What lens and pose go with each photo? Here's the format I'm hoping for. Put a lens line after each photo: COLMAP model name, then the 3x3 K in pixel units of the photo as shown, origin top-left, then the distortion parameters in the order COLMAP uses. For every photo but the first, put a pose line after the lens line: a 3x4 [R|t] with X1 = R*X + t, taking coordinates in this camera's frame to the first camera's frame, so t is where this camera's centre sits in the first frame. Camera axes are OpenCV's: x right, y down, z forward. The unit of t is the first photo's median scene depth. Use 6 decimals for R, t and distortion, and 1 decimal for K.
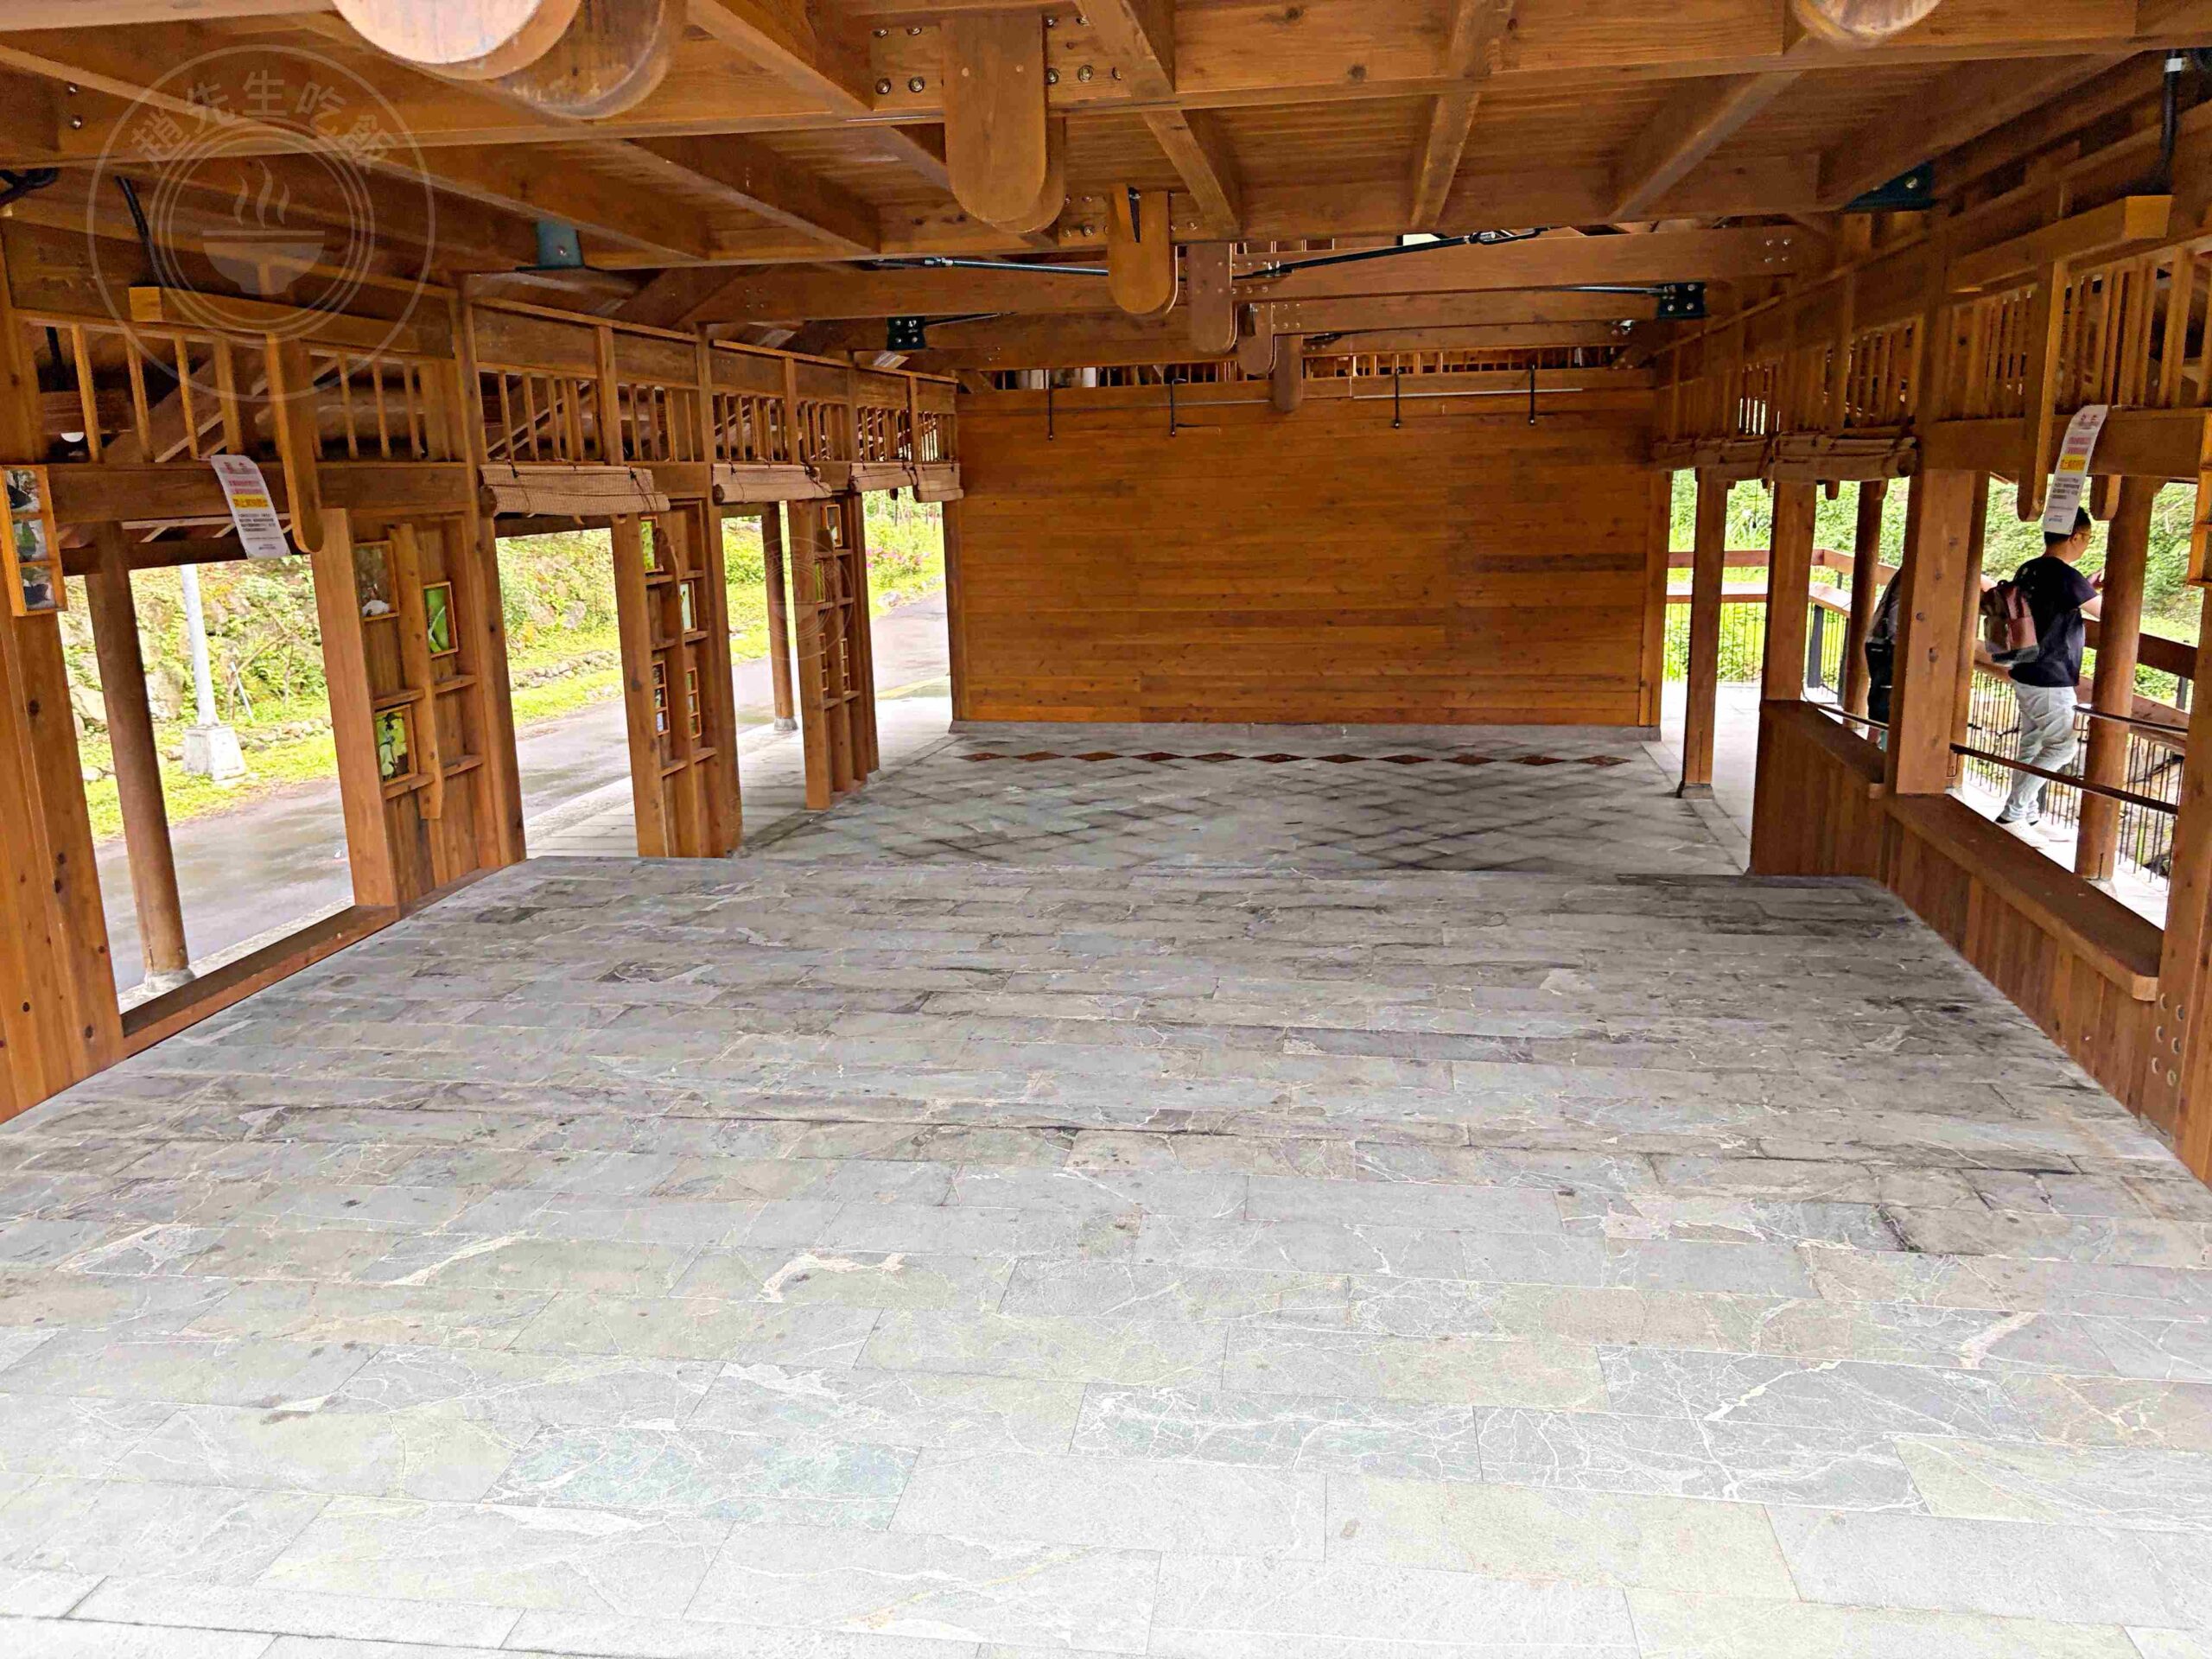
lens RADIAL K [[1675.1, 0, 1097.0], [0, 1675.1, 830.3], [0, 0, 1]] dist [0.057315, -0.064783]
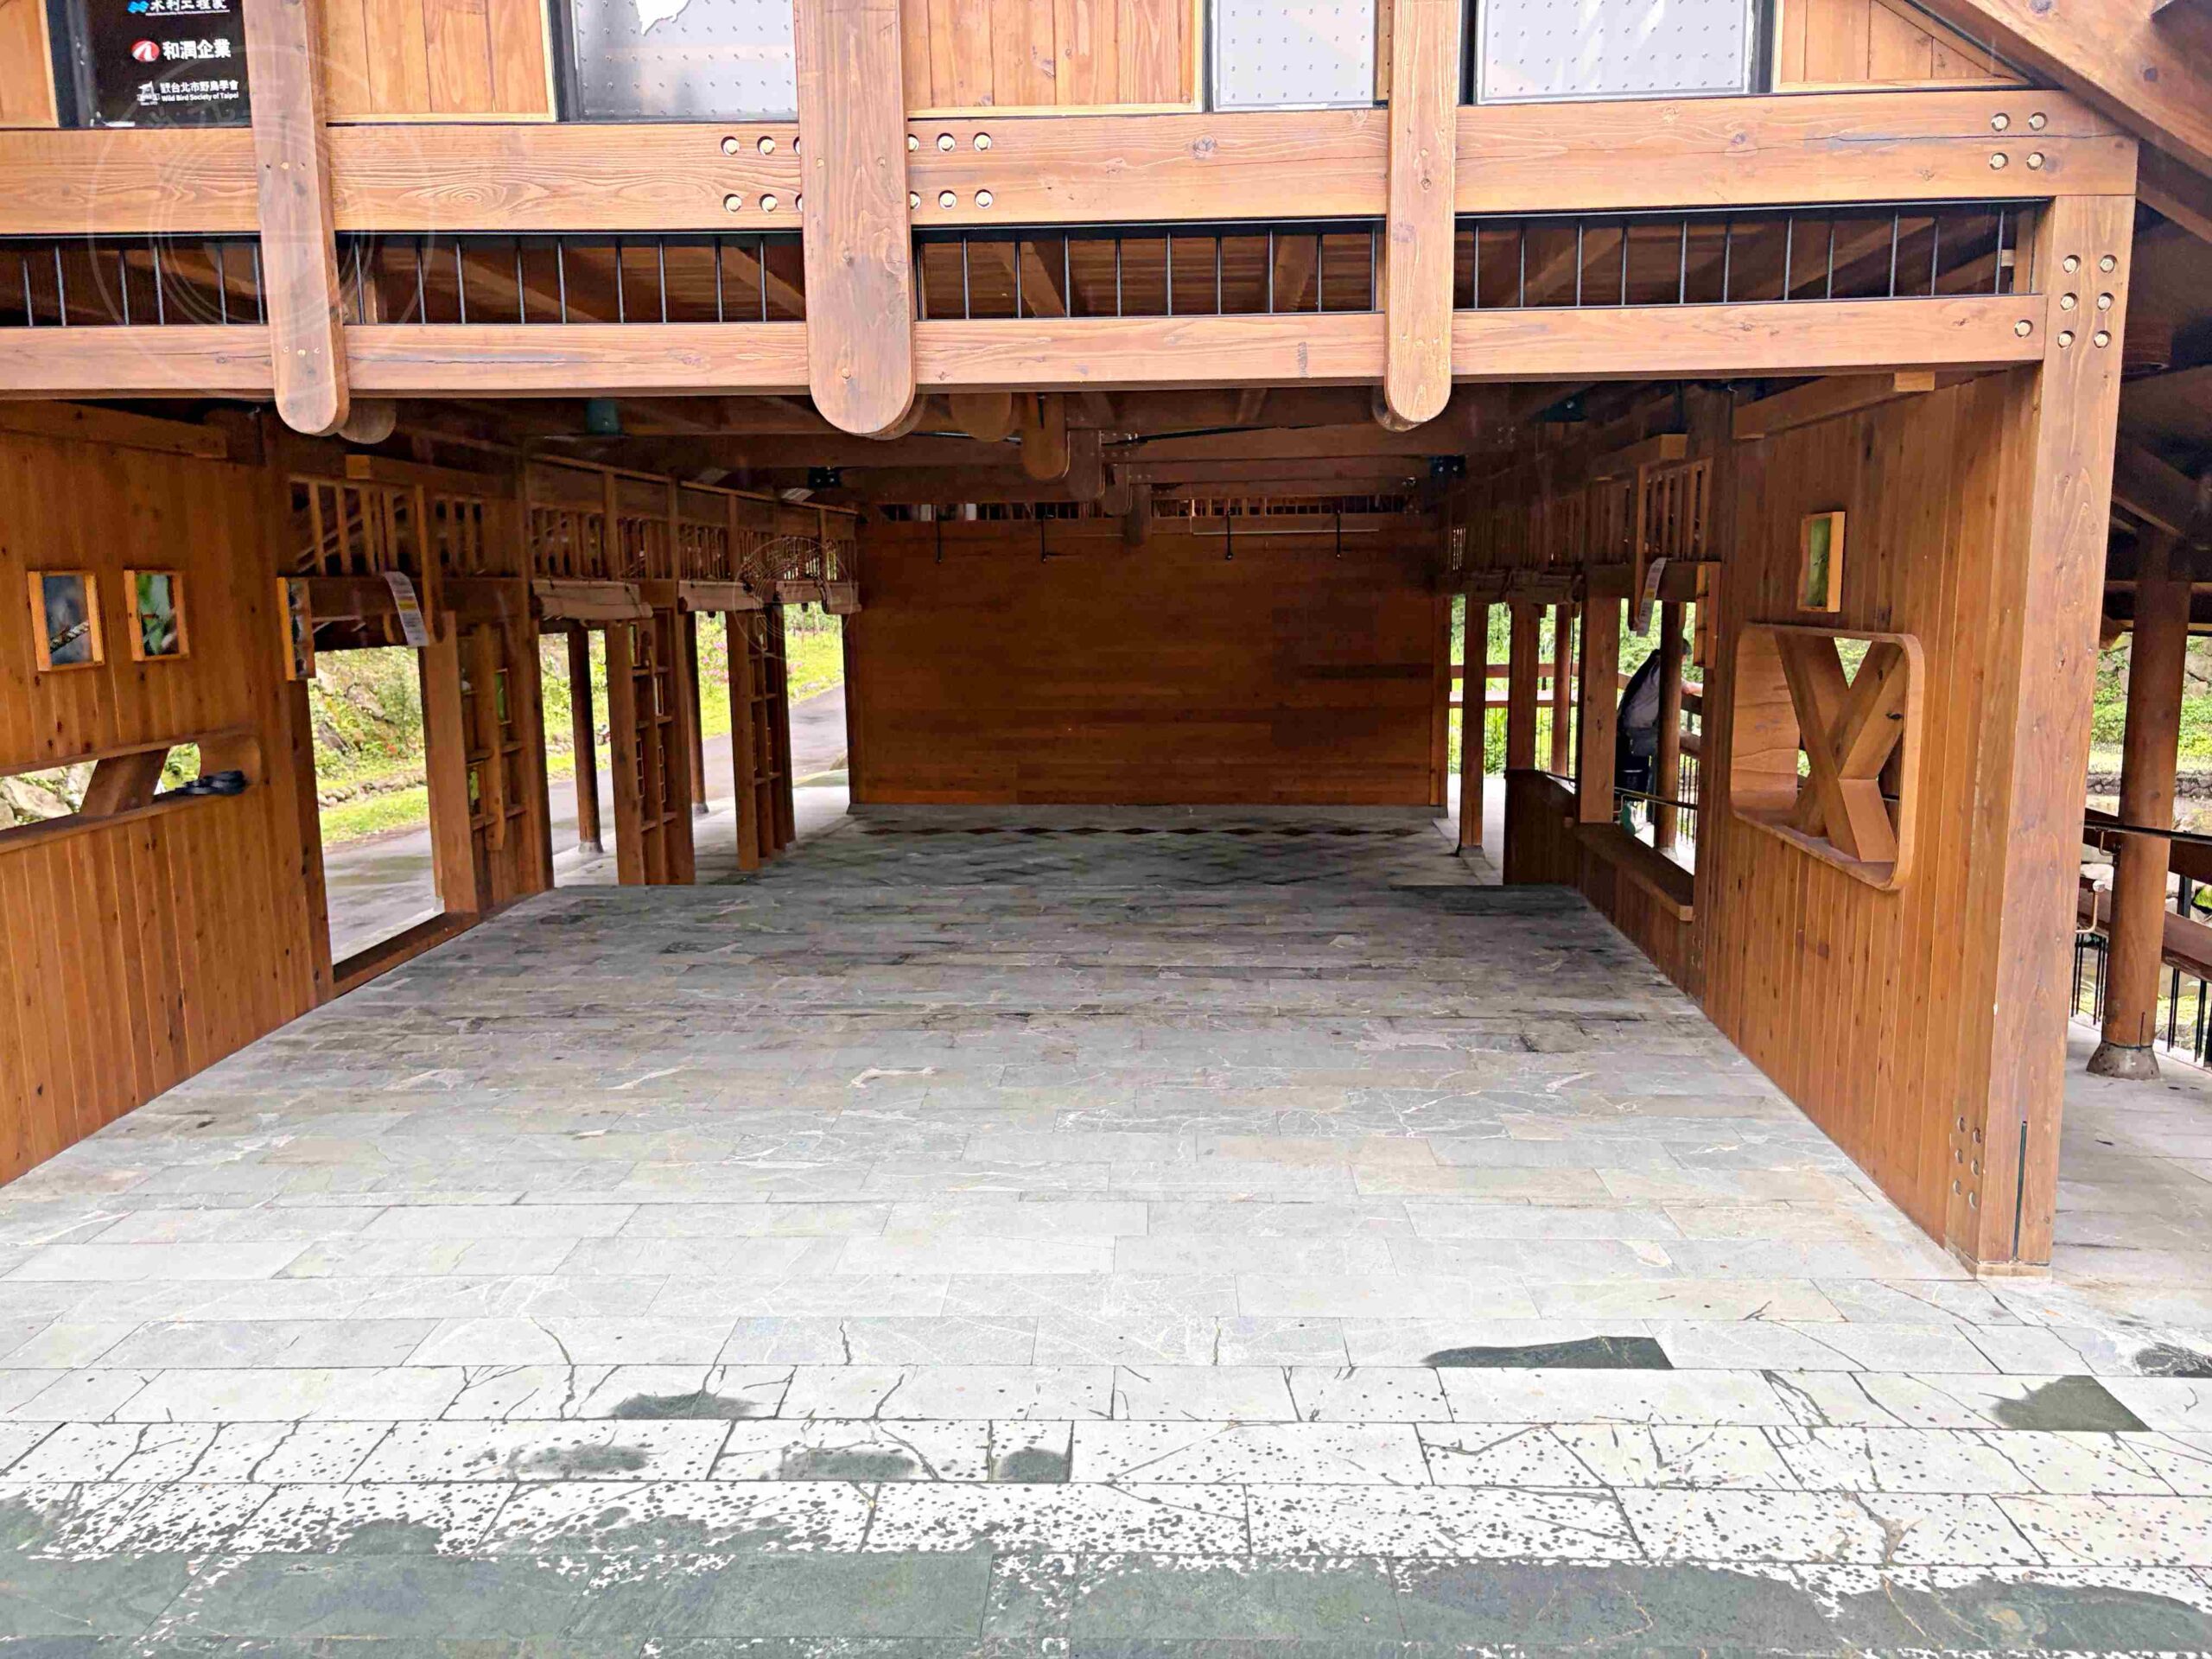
lens RADIAL K [[1675.1, 0, 1119.7], [0, 1675.1, 839.0], [0, 0, 1]] dist [0.057315, -0.064783]
pose [[0.994270, -0.003522, 0.106840, -0.070008], [0.010407, 0.997899, -0.063950, 0.088830], [-0.106390, 0.064695, 0.992218, -0.408365]]
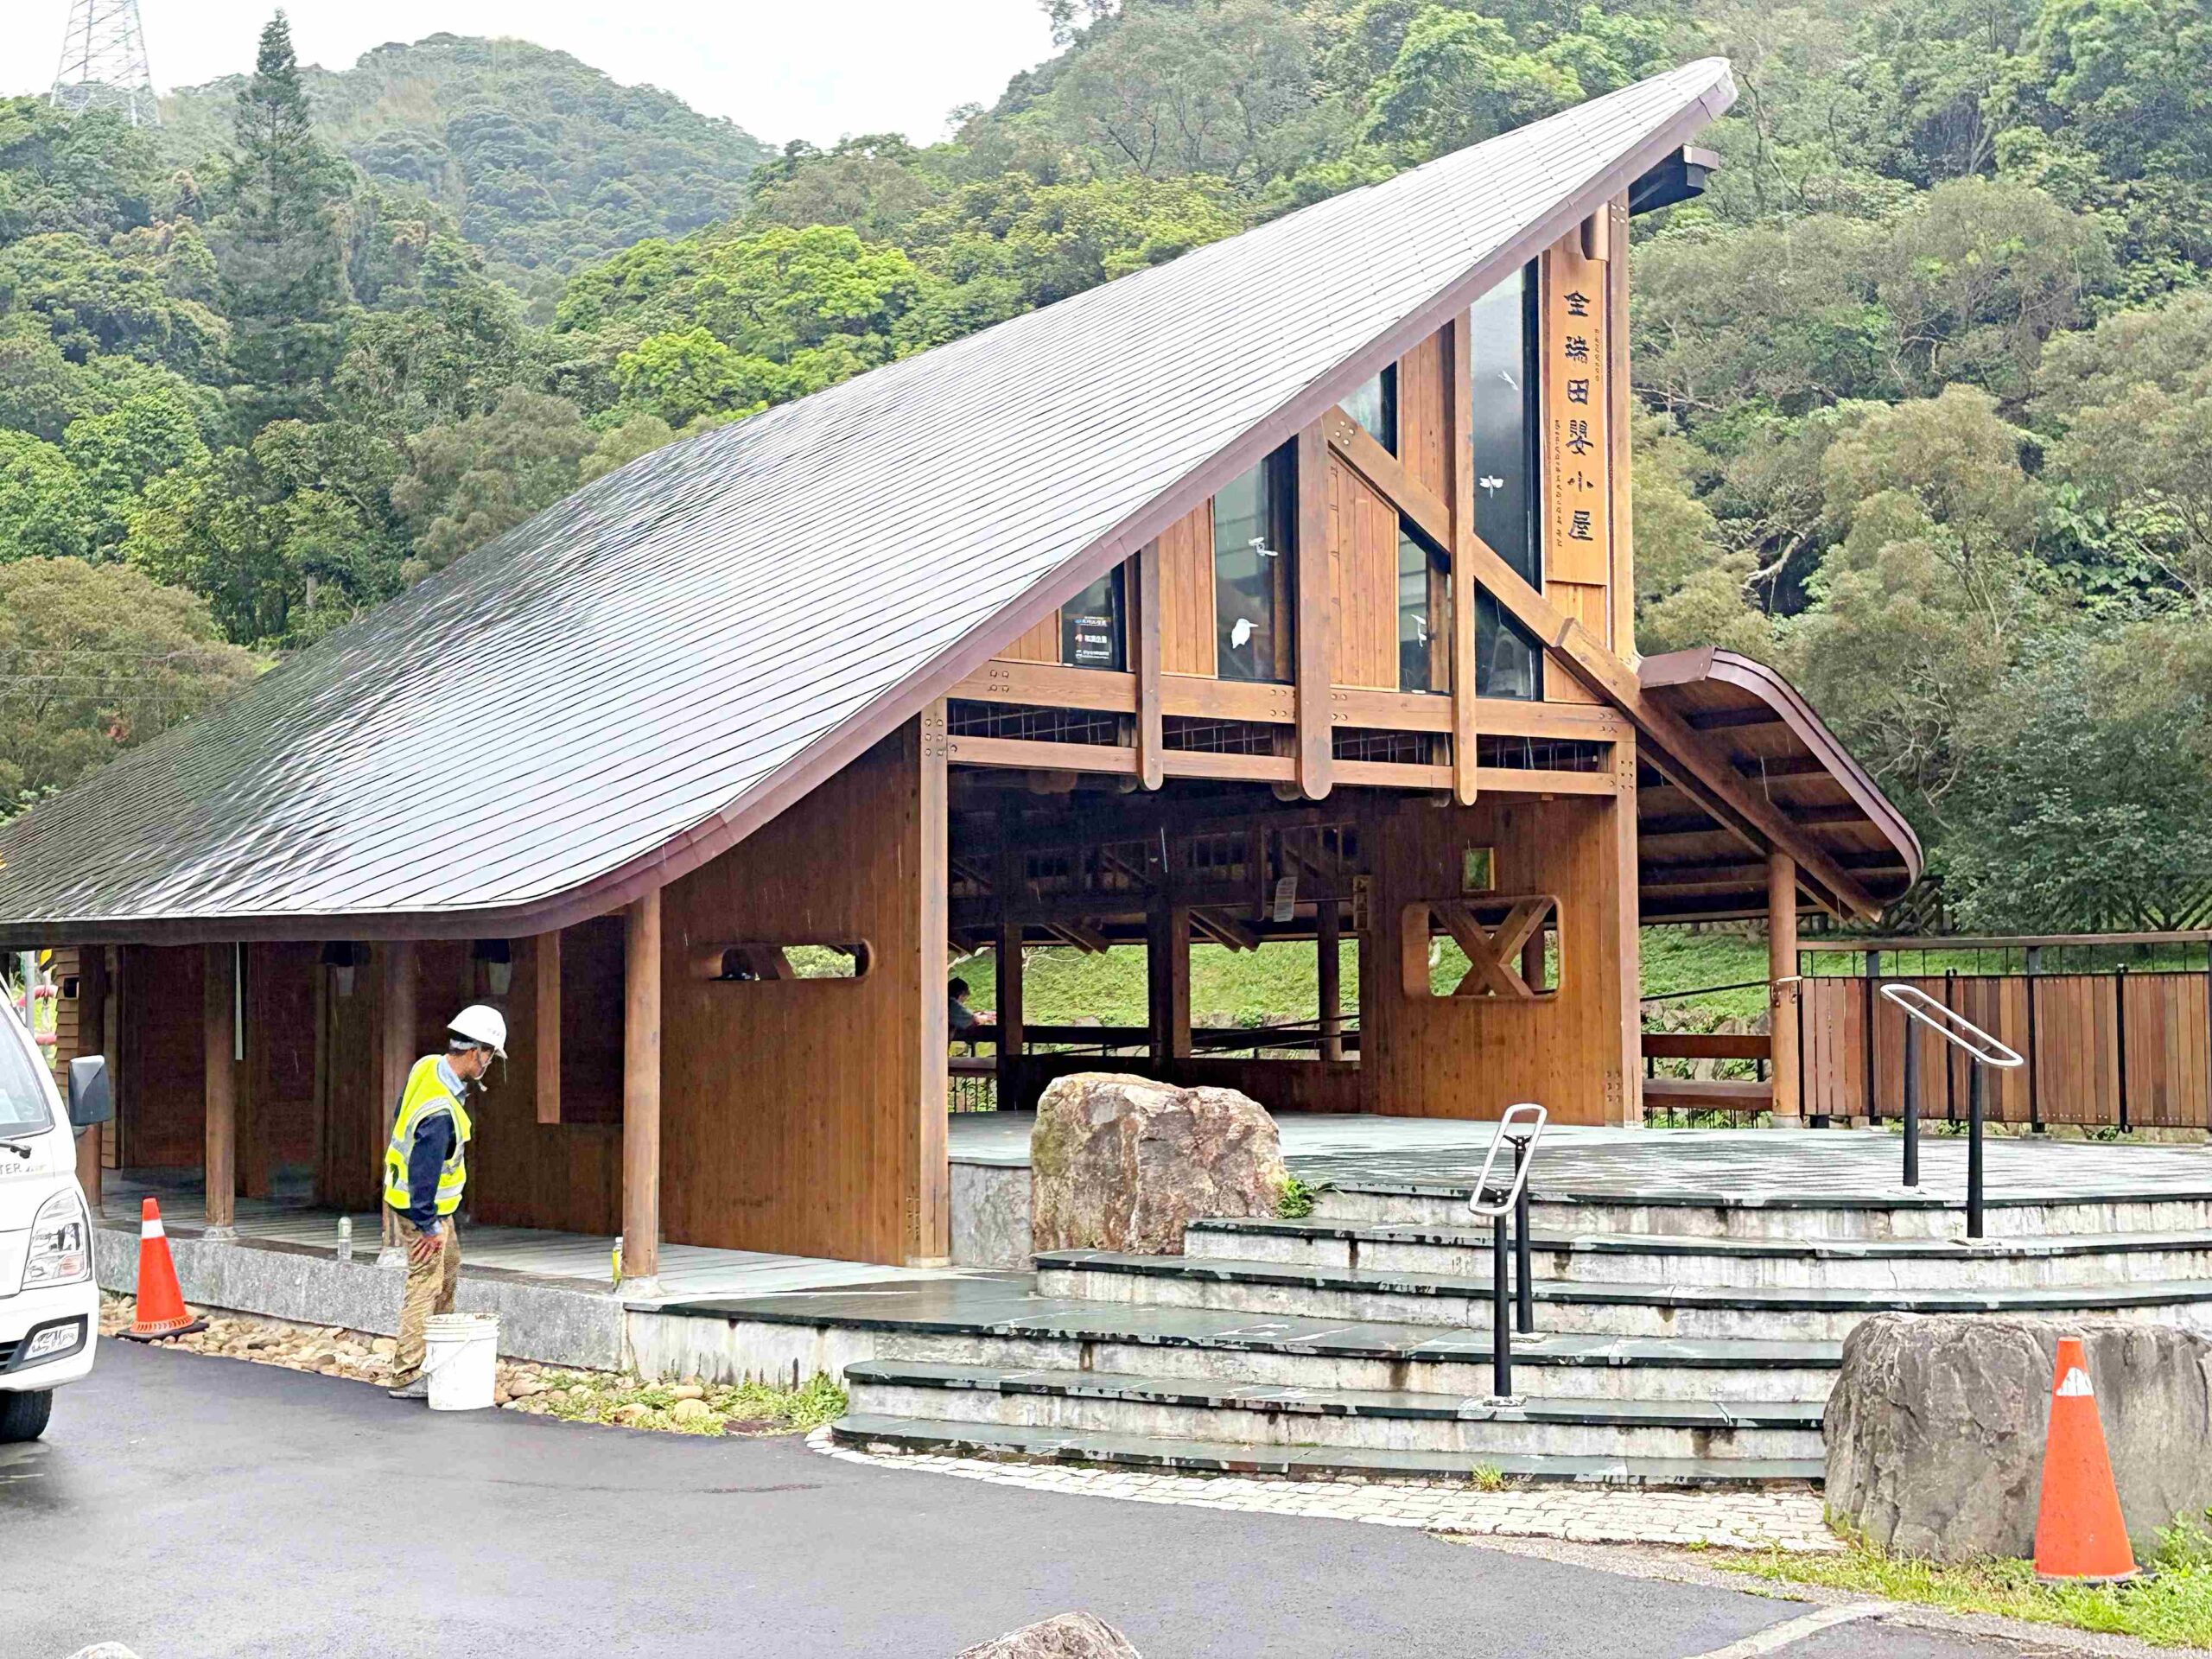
lens RADIAL K [[3001.0, 0, 1102.7], [0, 3001.0, 822.5], [0, 0, 1]] dist [0.141828, 0.000000]
pose [[0.714343, 0.059216, 0.697286, -2.495279], [0.141941, 0.963441, -0.227232, 0.600497], [-0.685250, 0.261295, 0.679822, -1.749619]]
